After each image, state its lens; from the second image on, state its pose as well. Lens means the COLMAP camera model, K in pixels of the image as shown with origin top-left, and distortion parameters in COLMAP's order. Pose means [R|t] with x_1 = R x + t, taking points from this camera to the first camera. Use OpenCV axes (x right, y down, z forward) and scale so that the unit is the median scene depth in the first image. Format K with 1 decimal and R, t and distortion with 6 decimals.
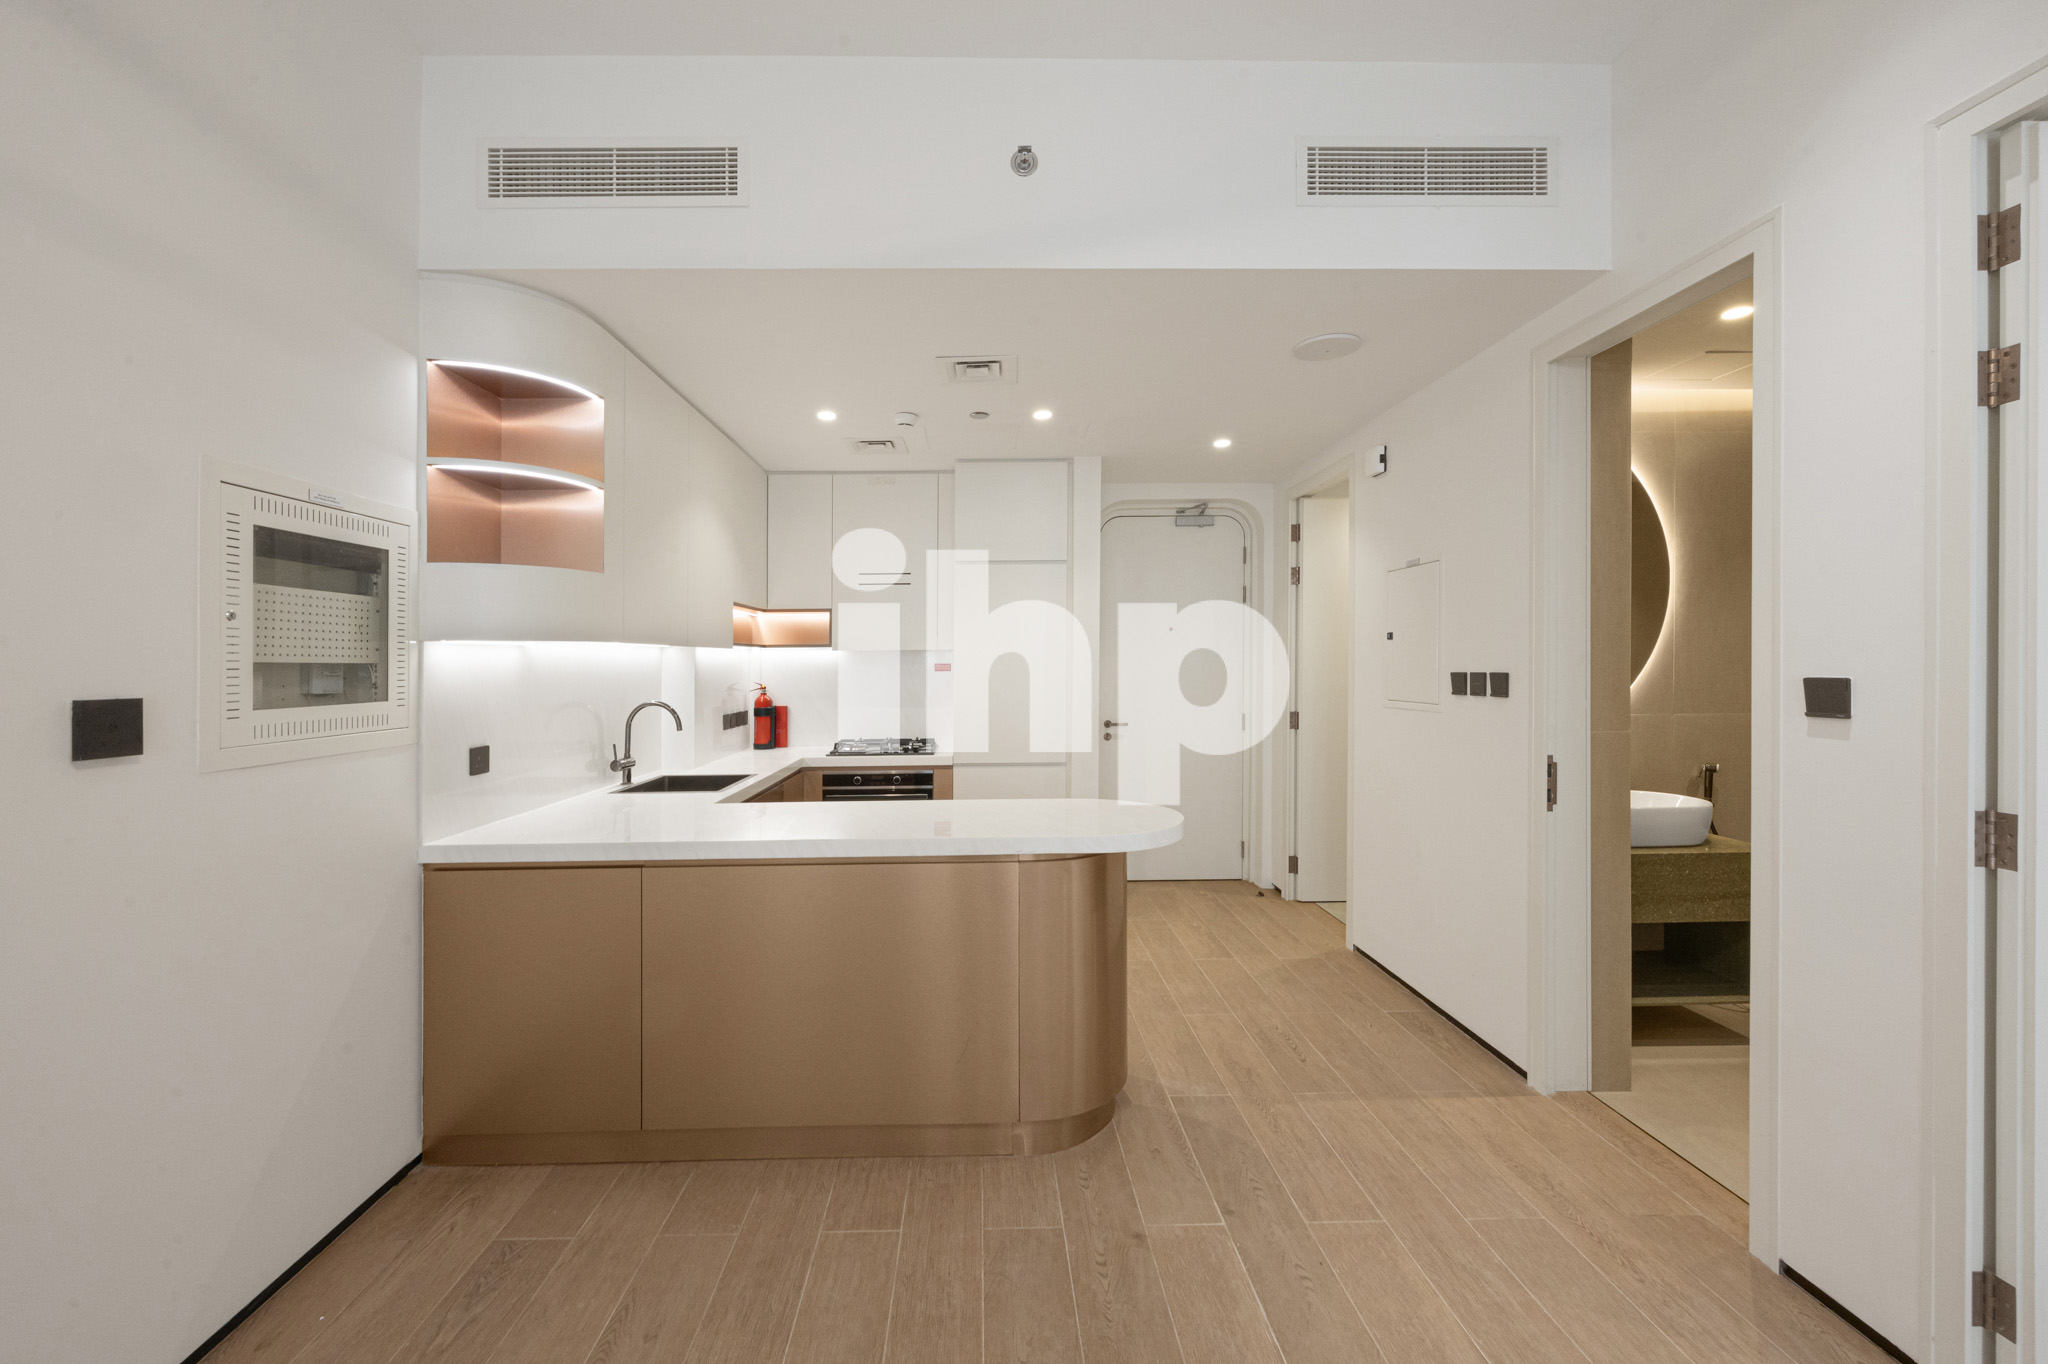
lens RADIAL K [[803.2, 0, 1001.5], [0, 803.2, 666.6], [0, 0, 1]] dist [0.000444, -0.000094]
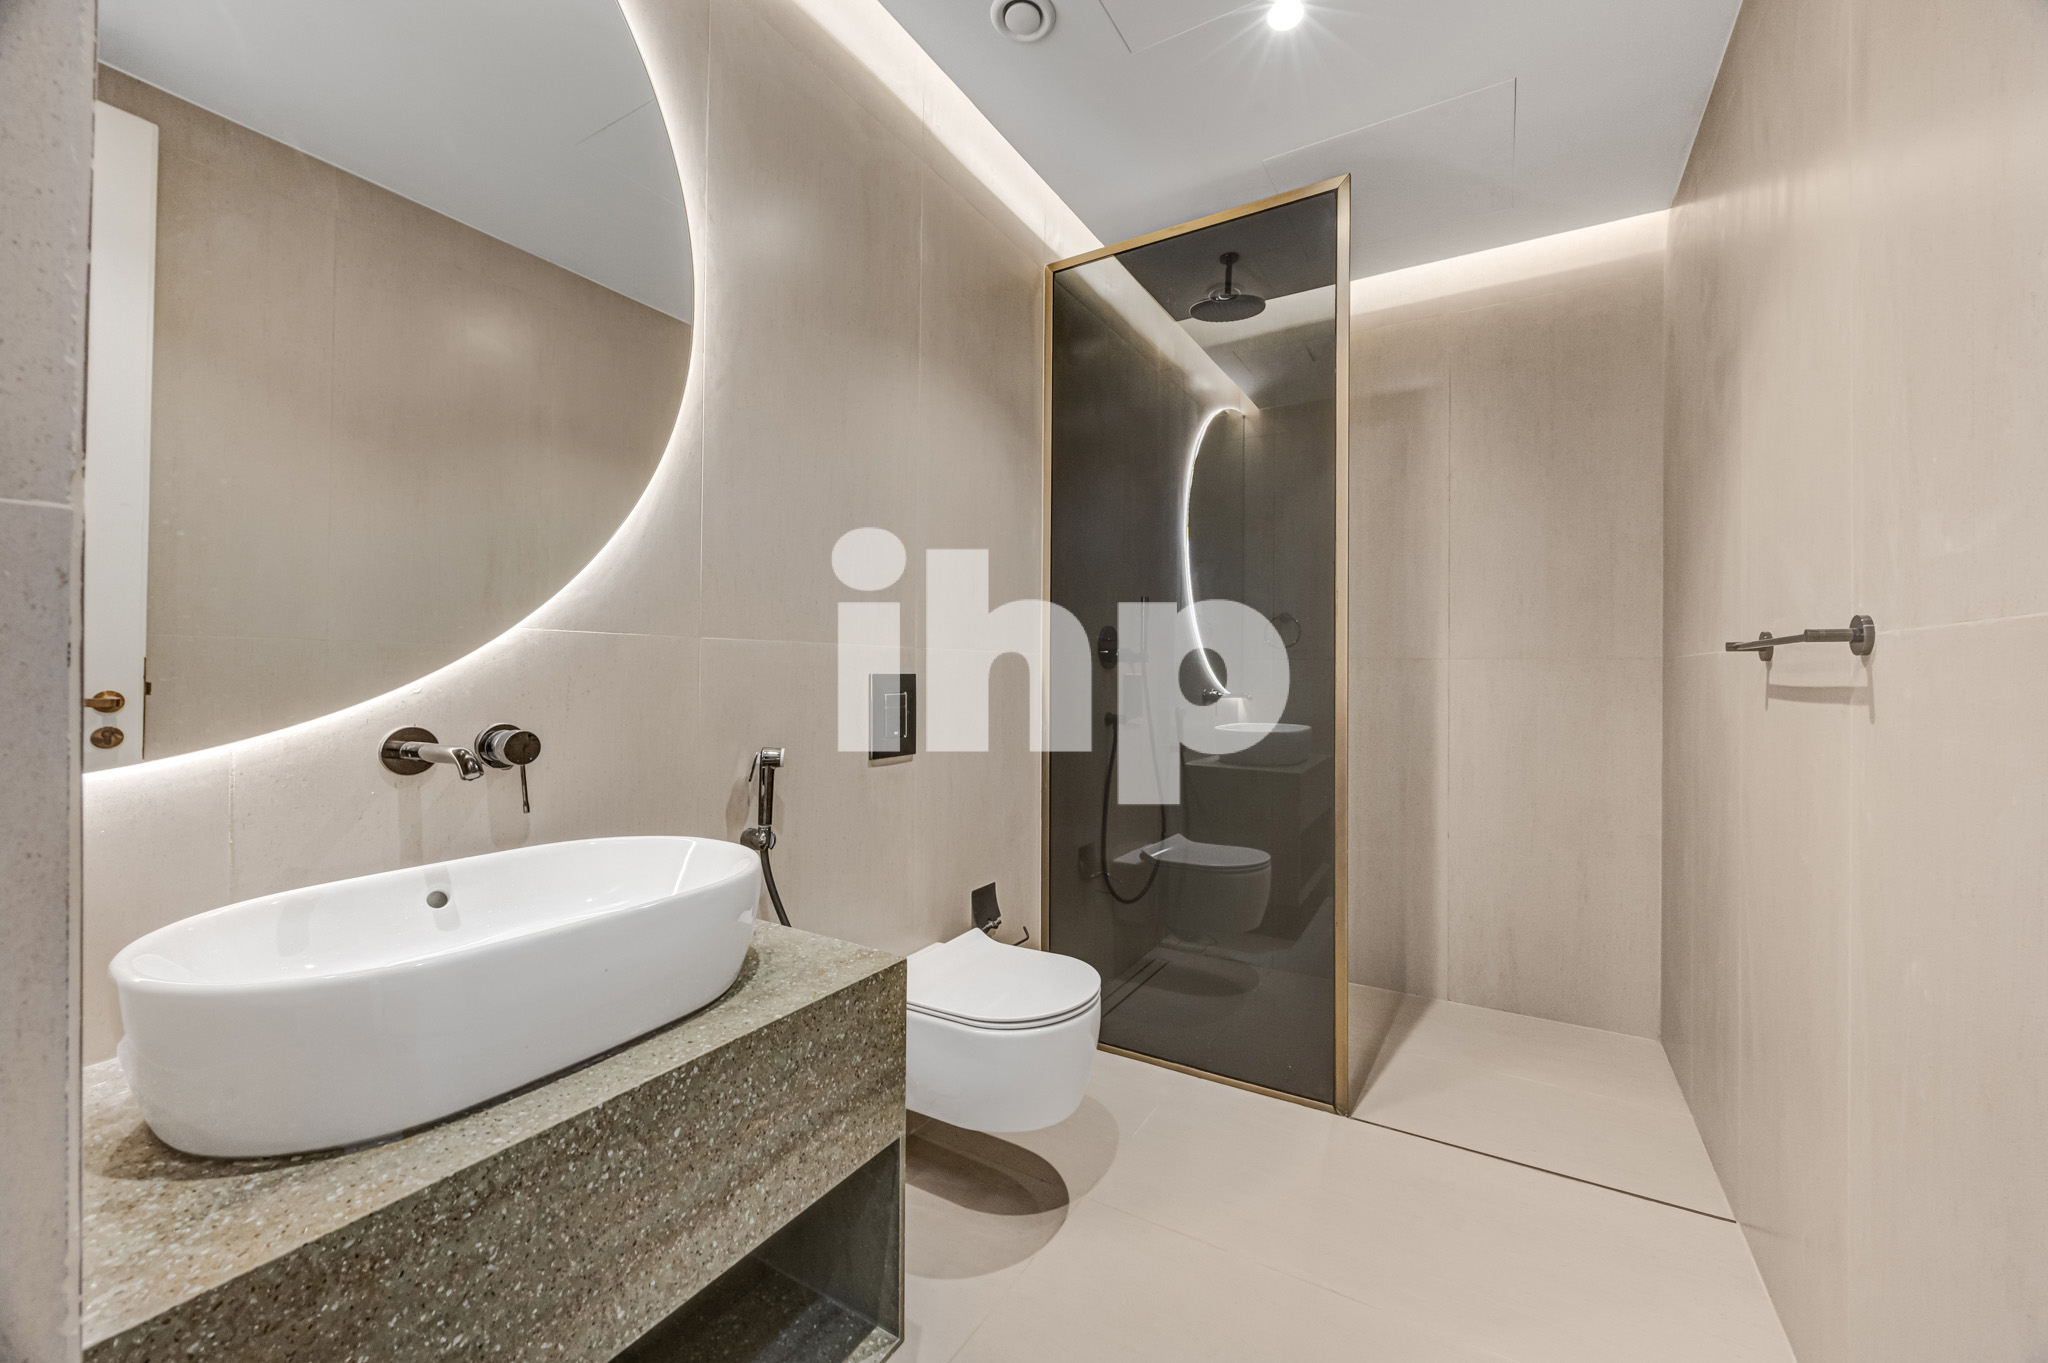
lens RADIAL K [[803.2, 0, 1025.1], [0, 803.2, 678.8], [0, 0, 1]] dist [0.000444, -0.000094]
pose [[0.544076, 0.007646, 0.839001, 0.585268], [-0.003591, 0.999971, -0.006785, 0.085086], [-0.839029, 0.000678, 0.544087, 0.638418]]
